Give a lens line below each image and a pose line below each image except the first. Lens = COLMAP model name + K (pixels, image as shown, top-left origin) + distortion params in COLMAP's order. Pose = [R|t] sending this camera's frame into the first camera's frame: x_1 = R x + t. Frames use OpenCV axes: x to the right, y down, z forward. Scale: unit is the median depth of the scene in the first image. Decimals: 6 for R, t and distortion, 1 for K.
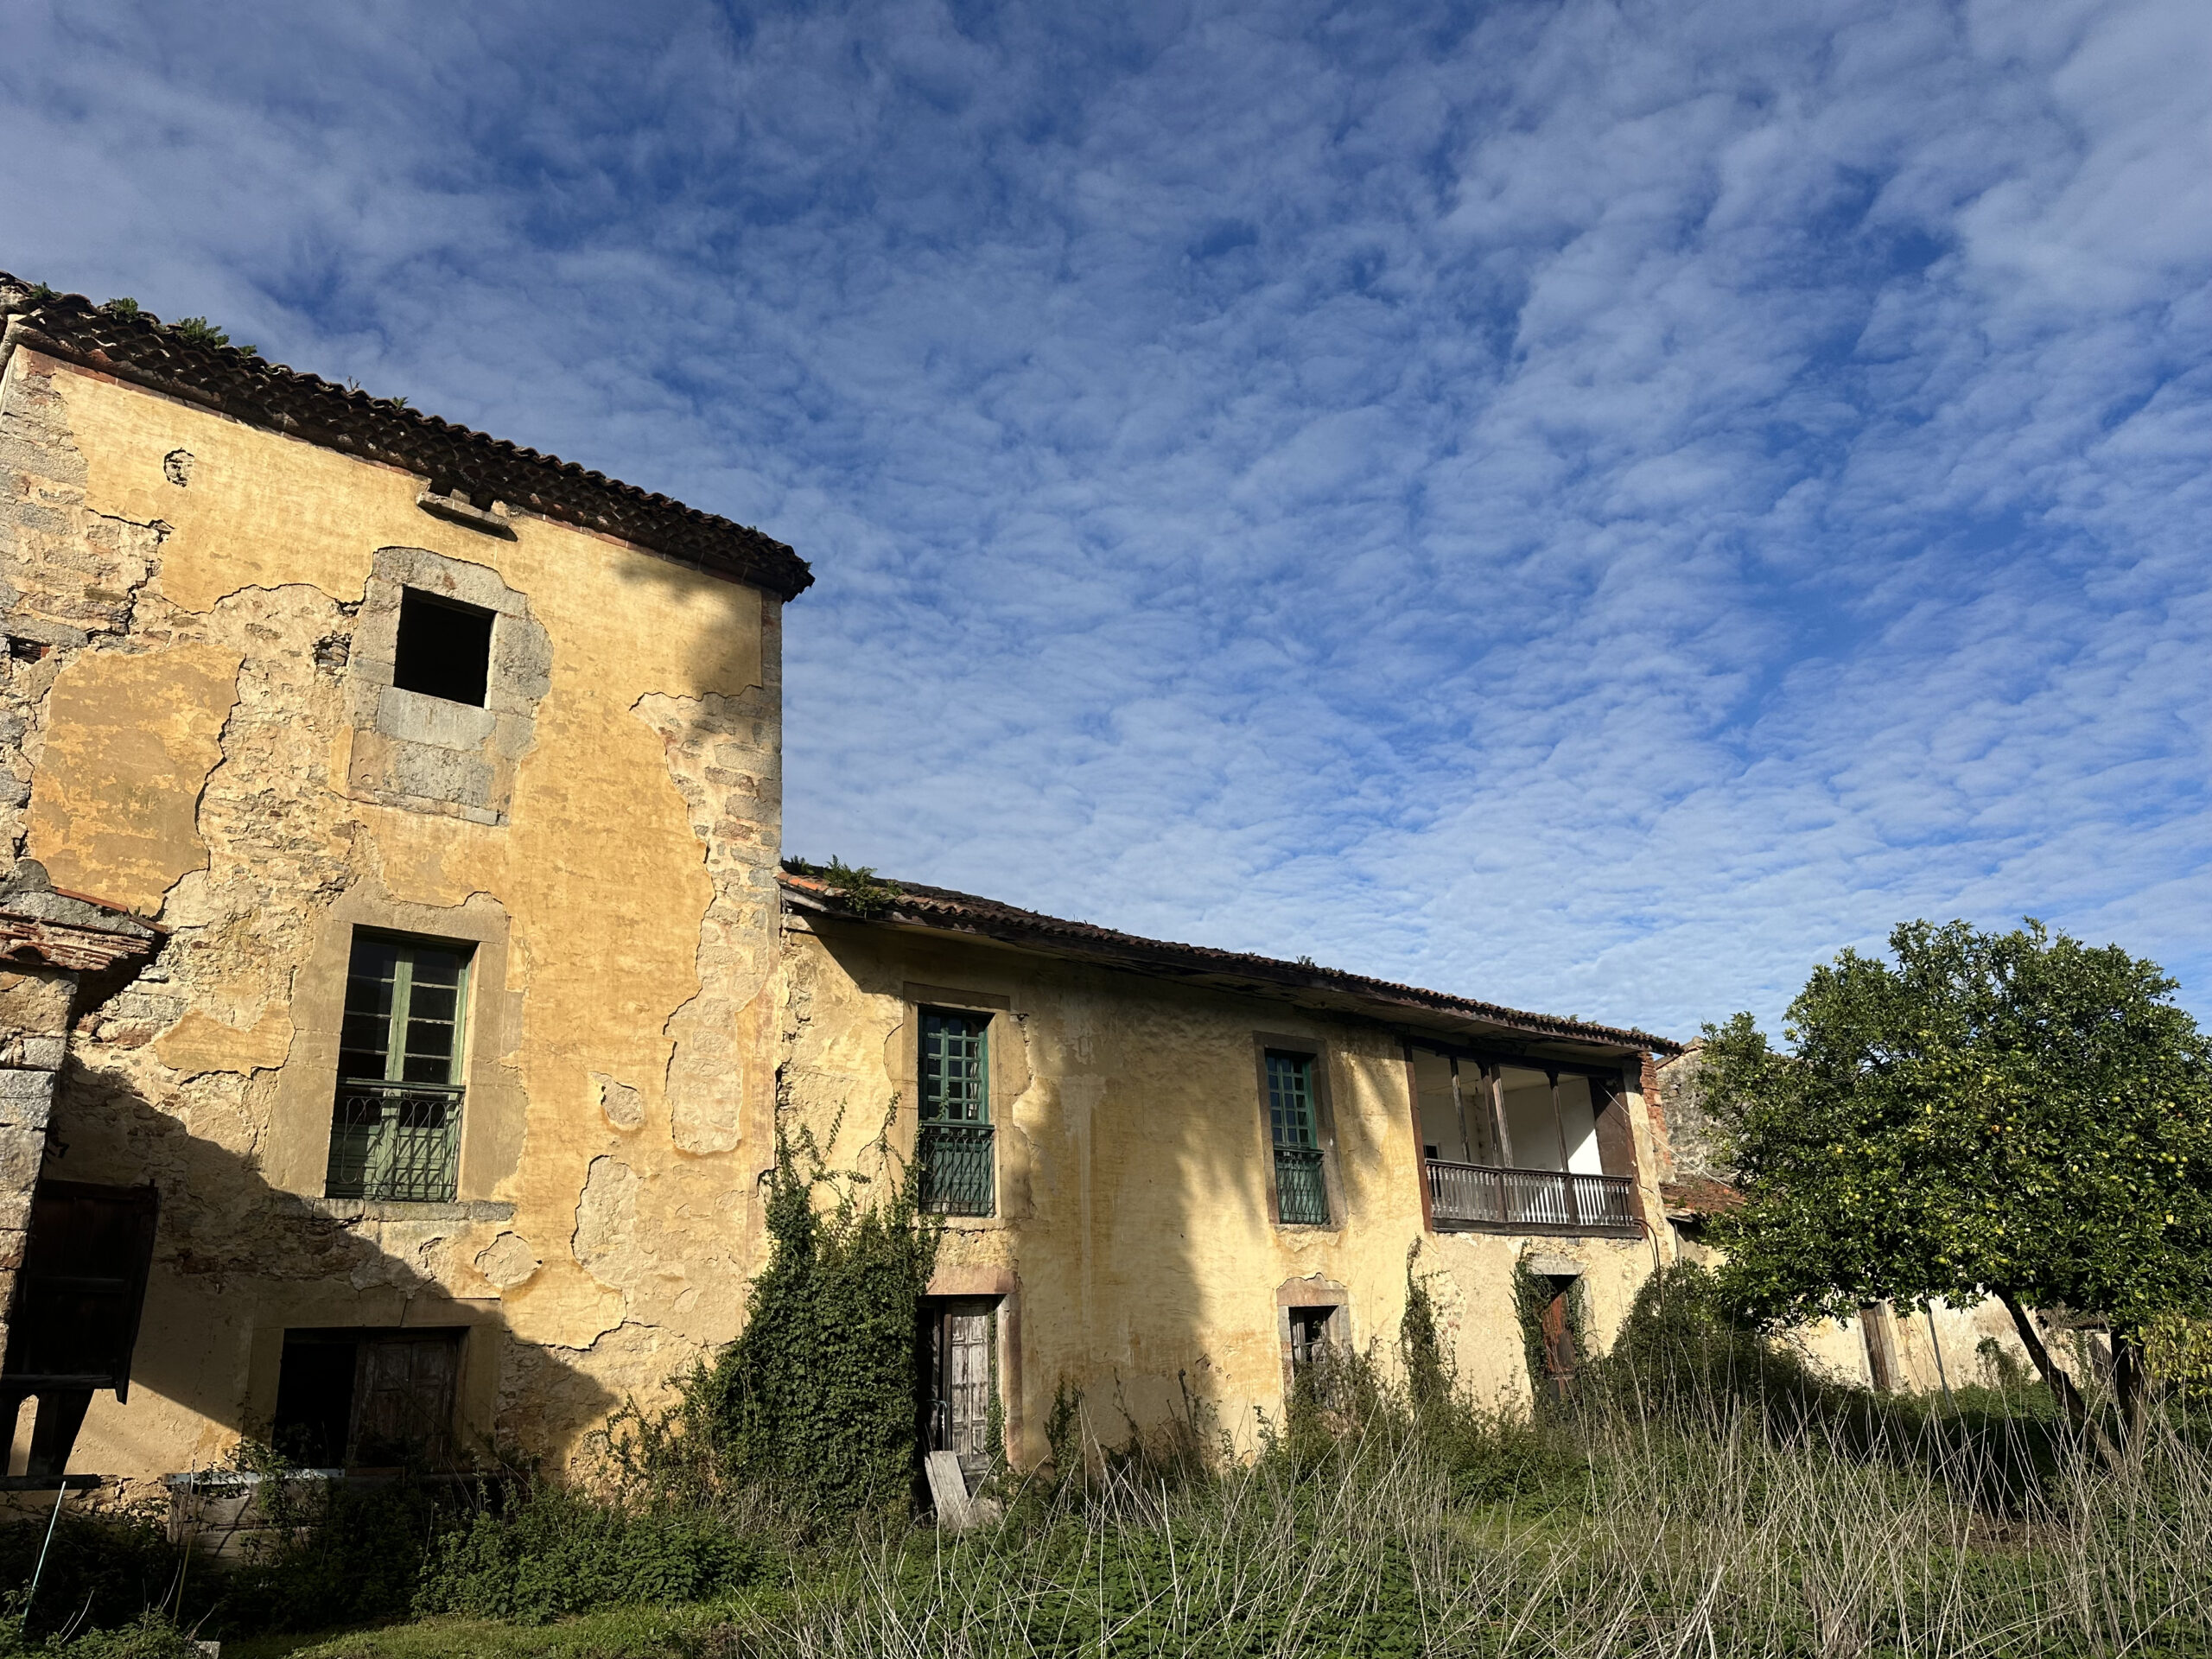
lens RADIAL K [[1552.1, 0, 1117.3], [0, 1552.1, 828.6], [0, 0, 1]] dist [0.081729, -0.100255]
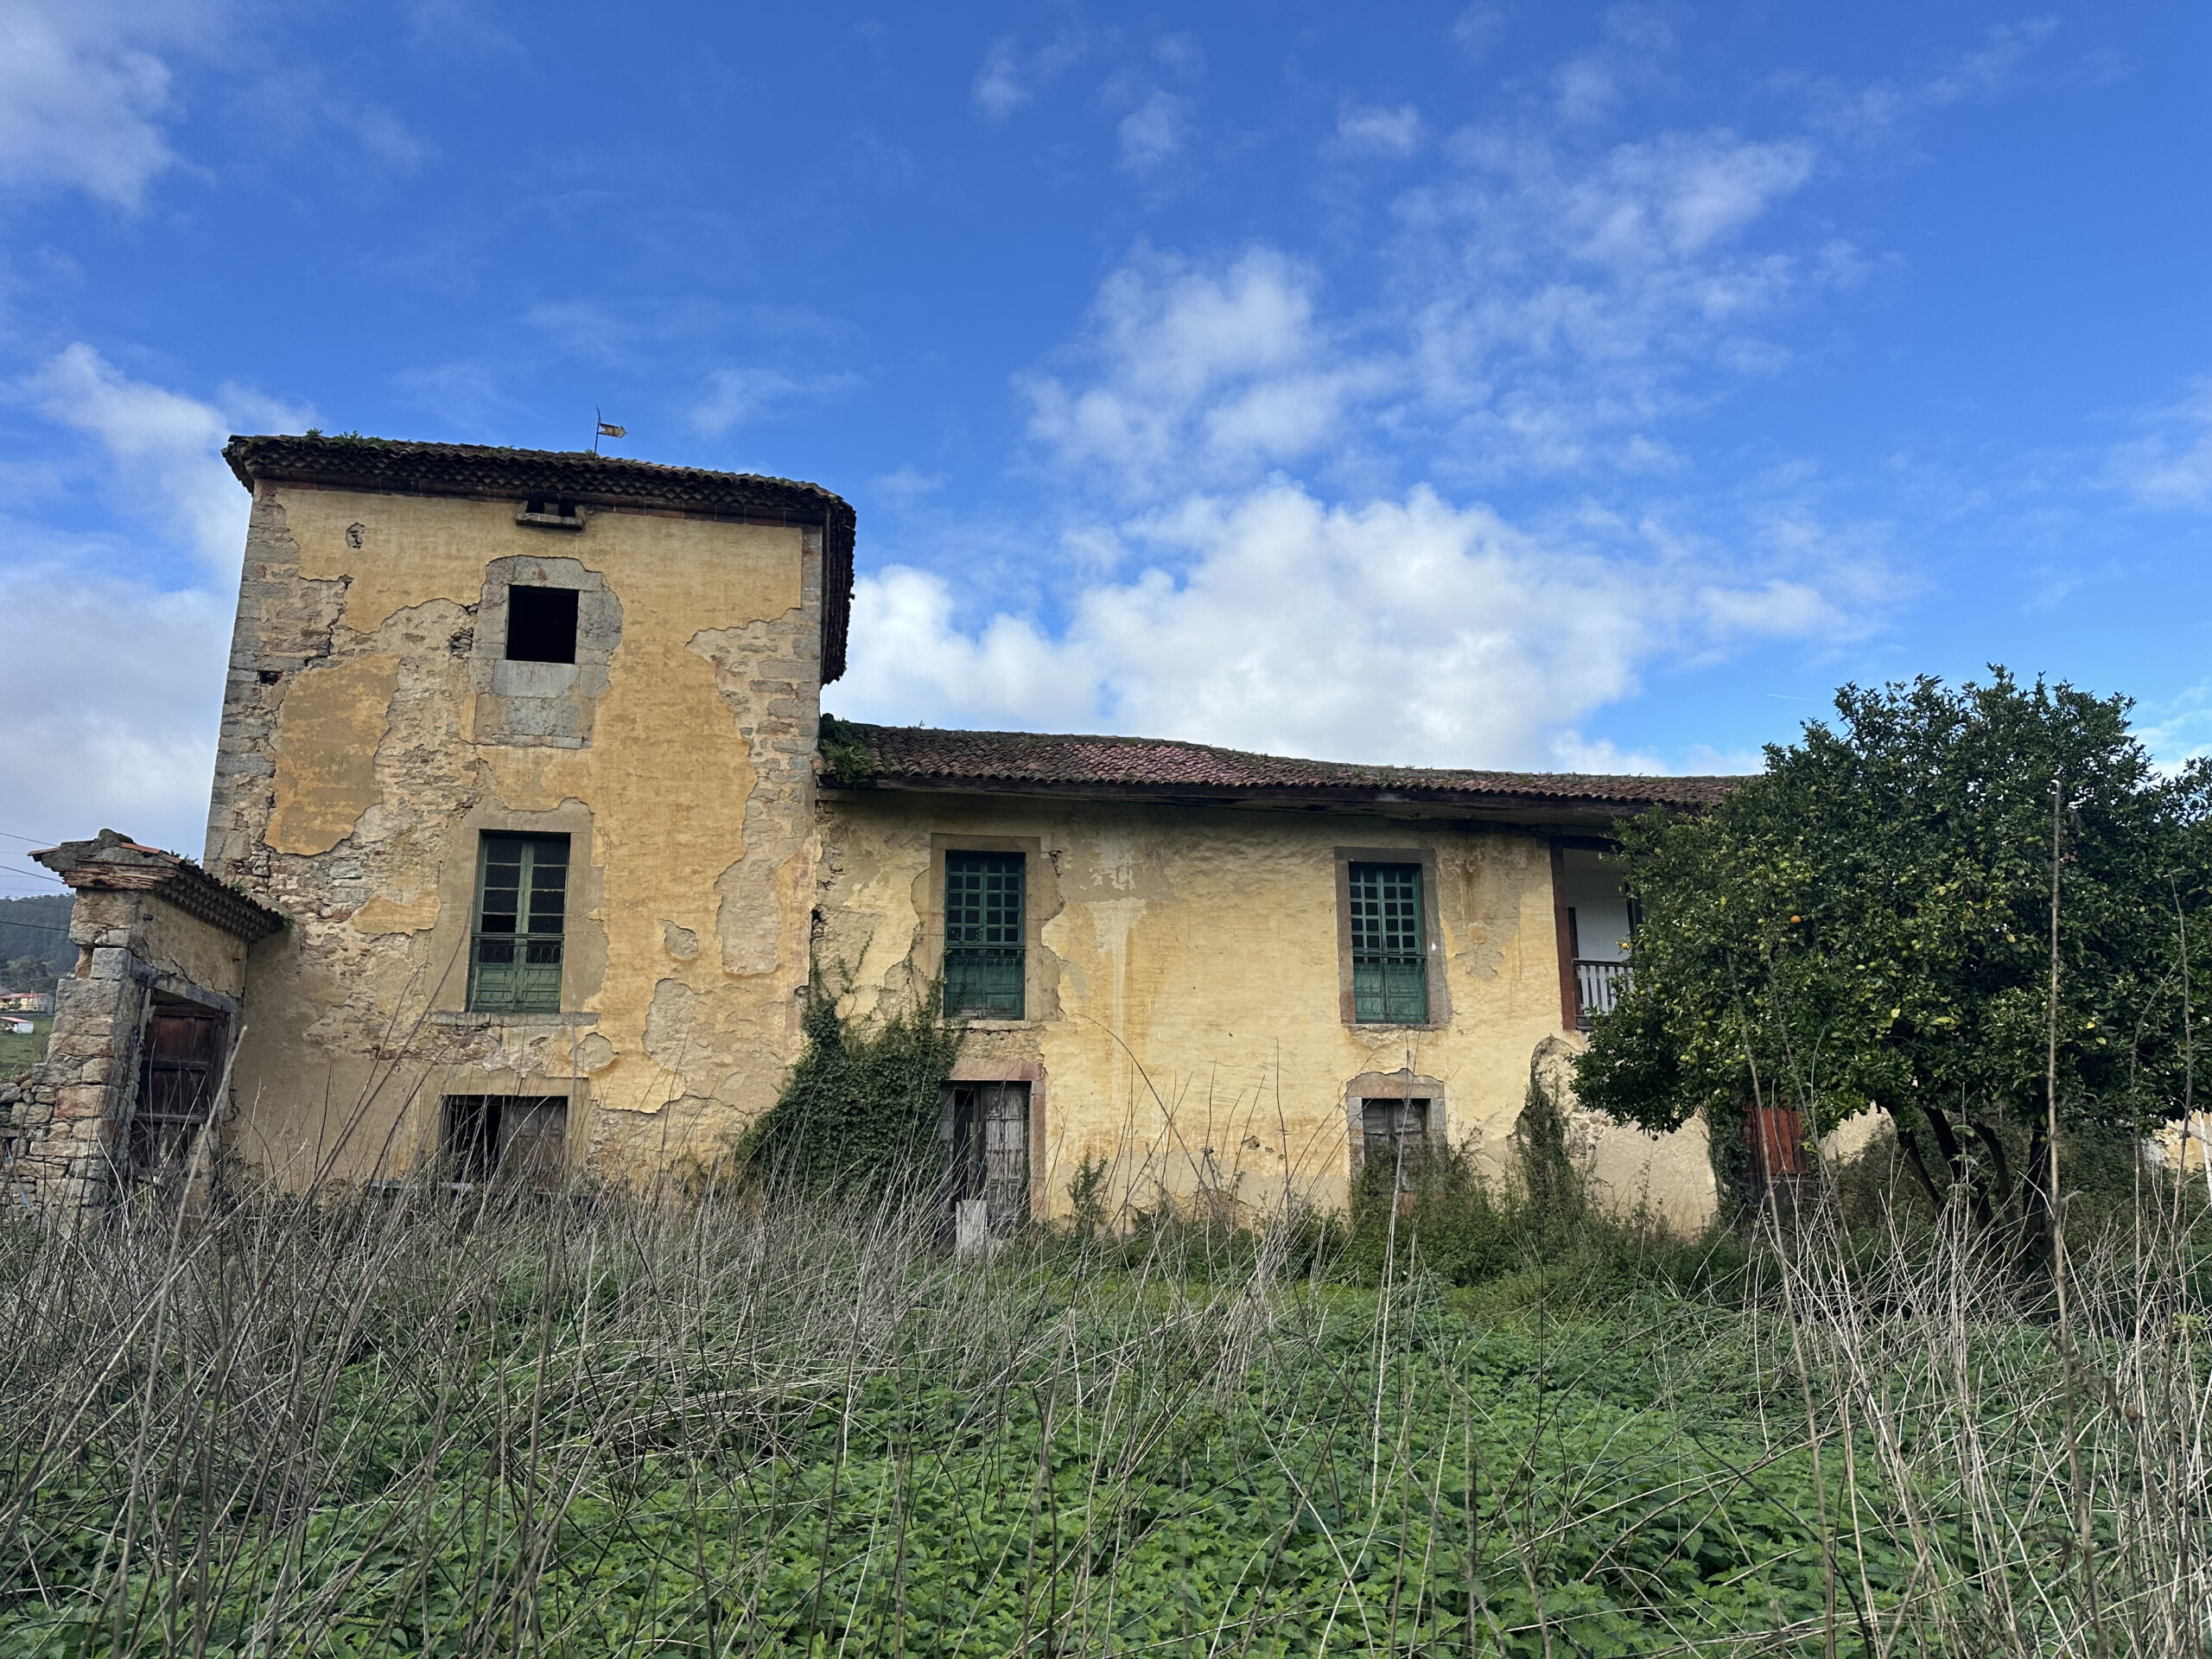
lens RADIAL K [[1552.1, 0, 1116.2], [0, 1552.1, 831.4], [0, 0, 1]] dist [0.081729, -0.100255]
pose [[0.861286, -0.066272, -0.503780, 0.696625], [0.130116, 0.987166, 0.092591, 0.003454], [0.491178, -0.145297, 0.858856, 0.027195]]
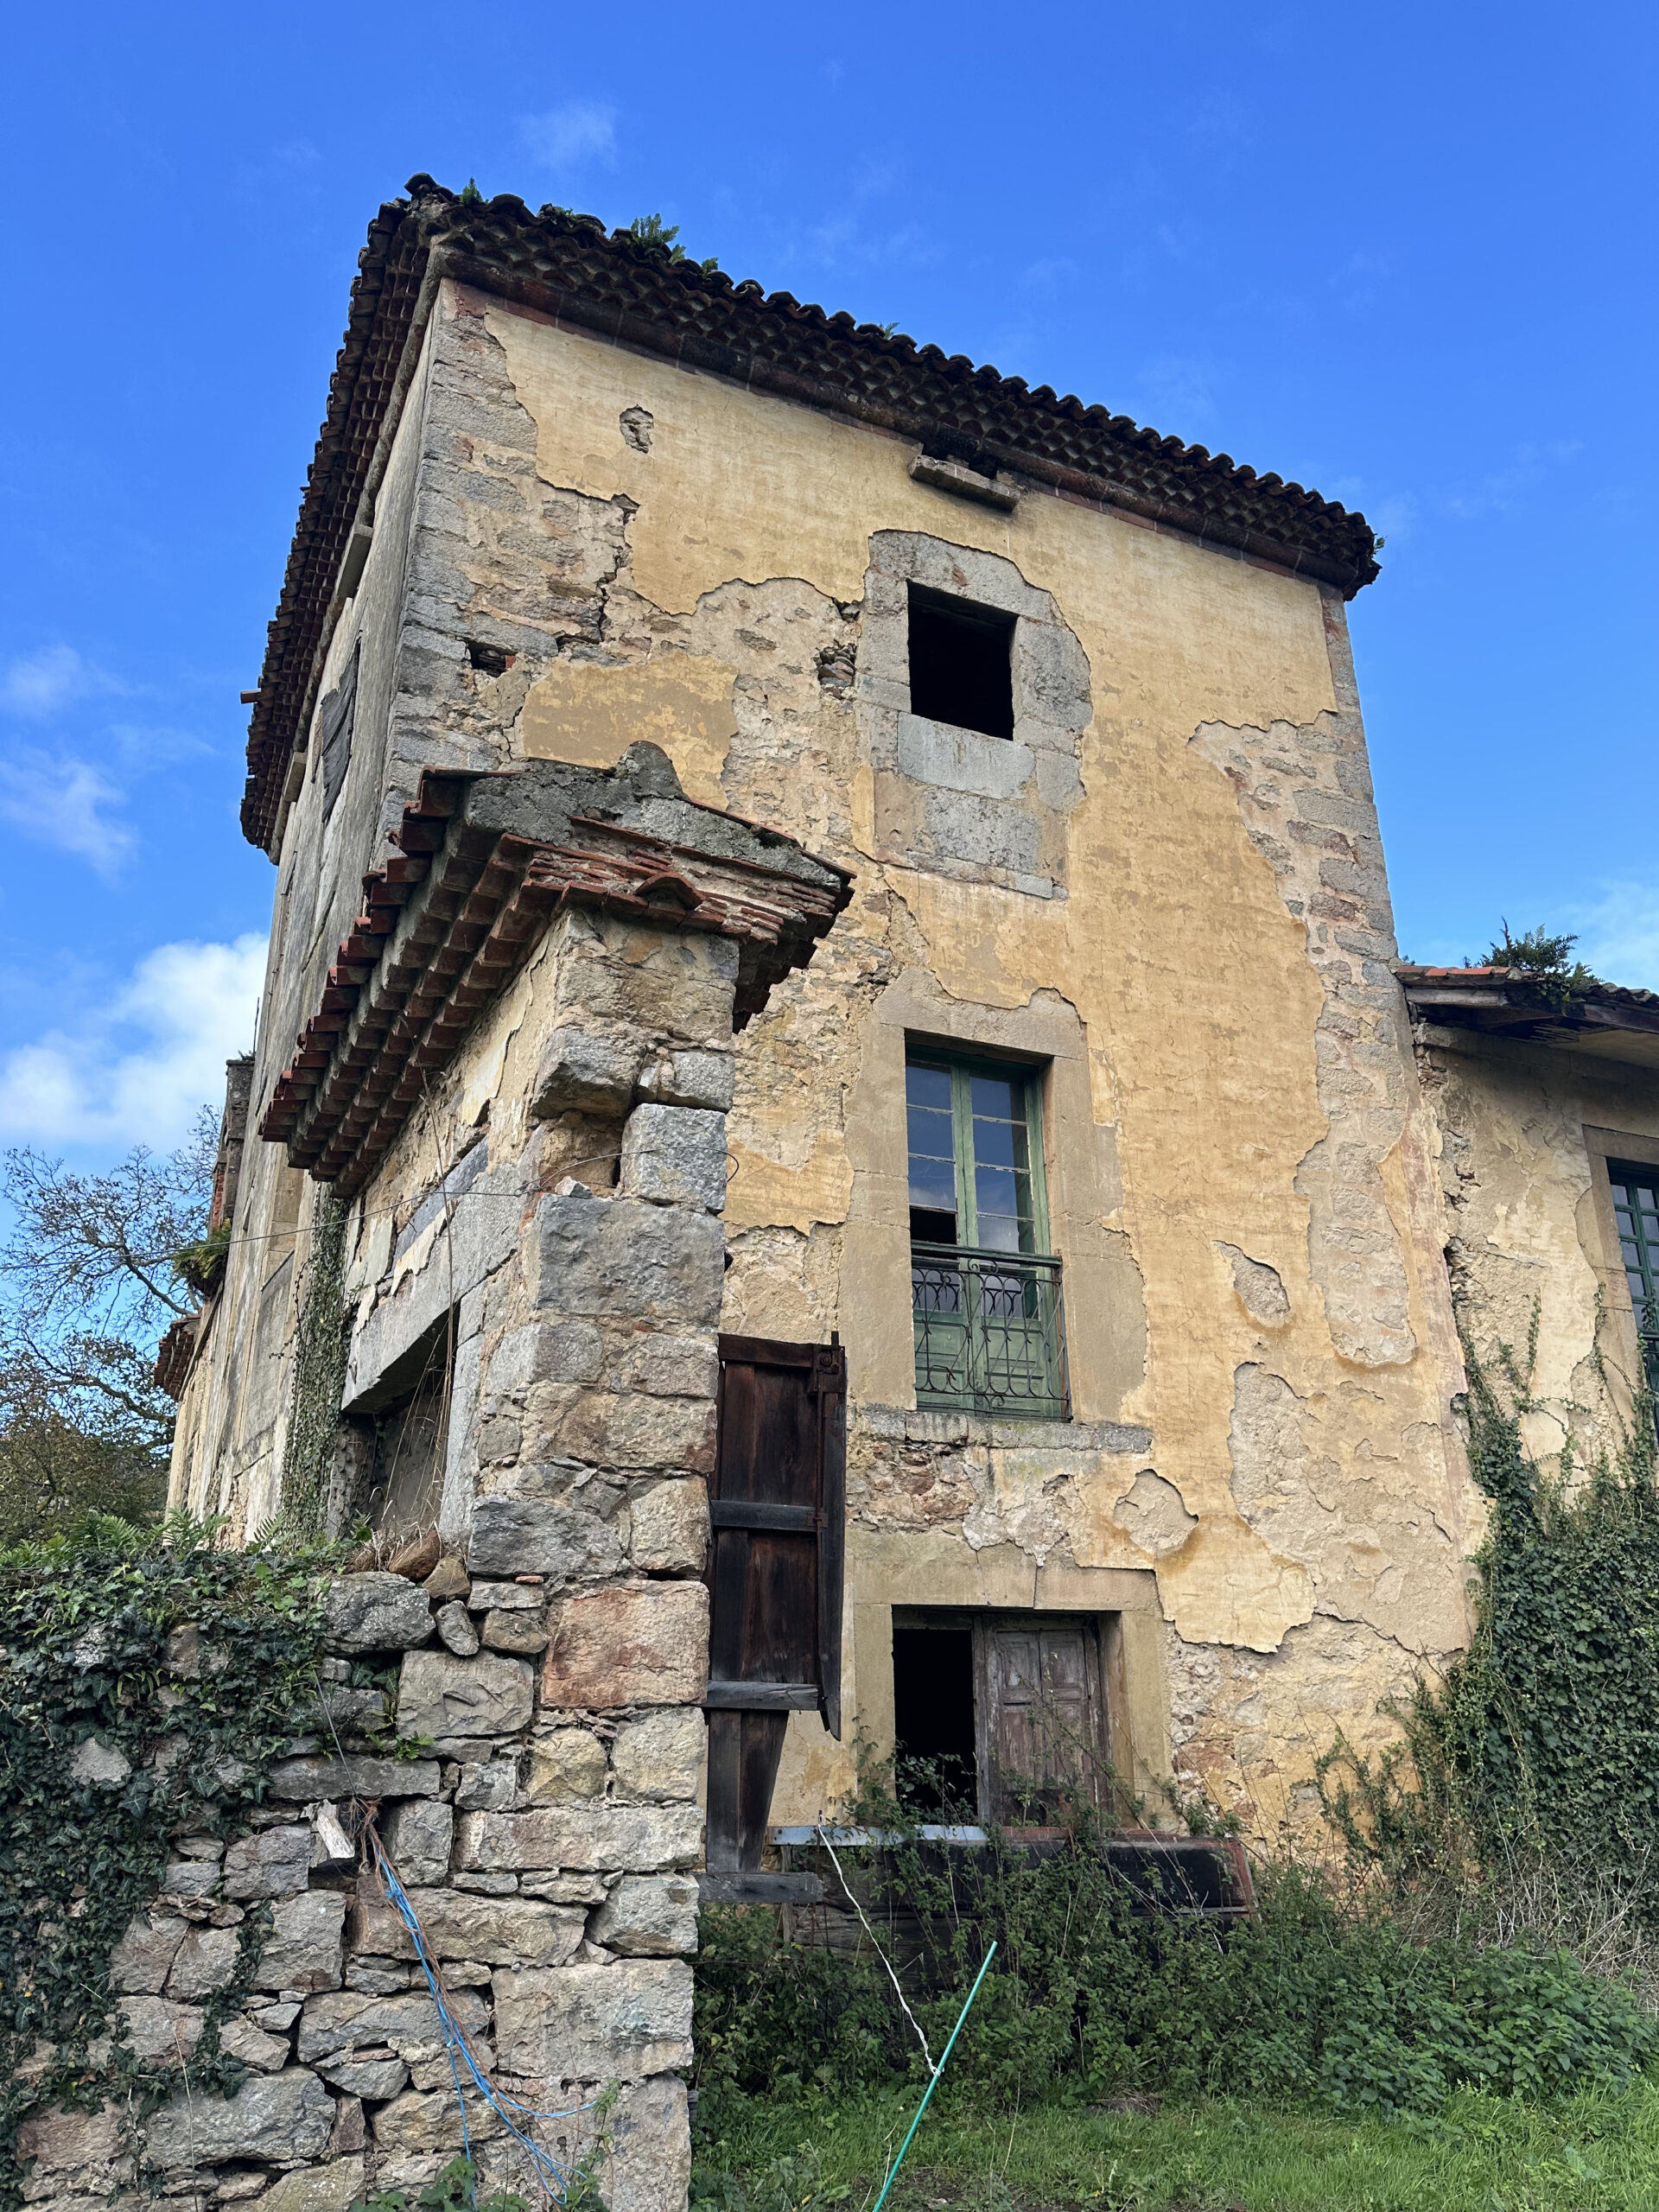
lens RADIAL K [[1552.1, 0, 844.0], [0, 1552.1, 1102.4], [0, 0, 1]] dist [0.081729, -0.100255]
pose [[0.954836, -0.062733, -0.290437, -0.282268], [0.059641, 0.998029, -0.019494, 0.096156], [0.291087, 0.001292, 0.956696, 0.296784]]
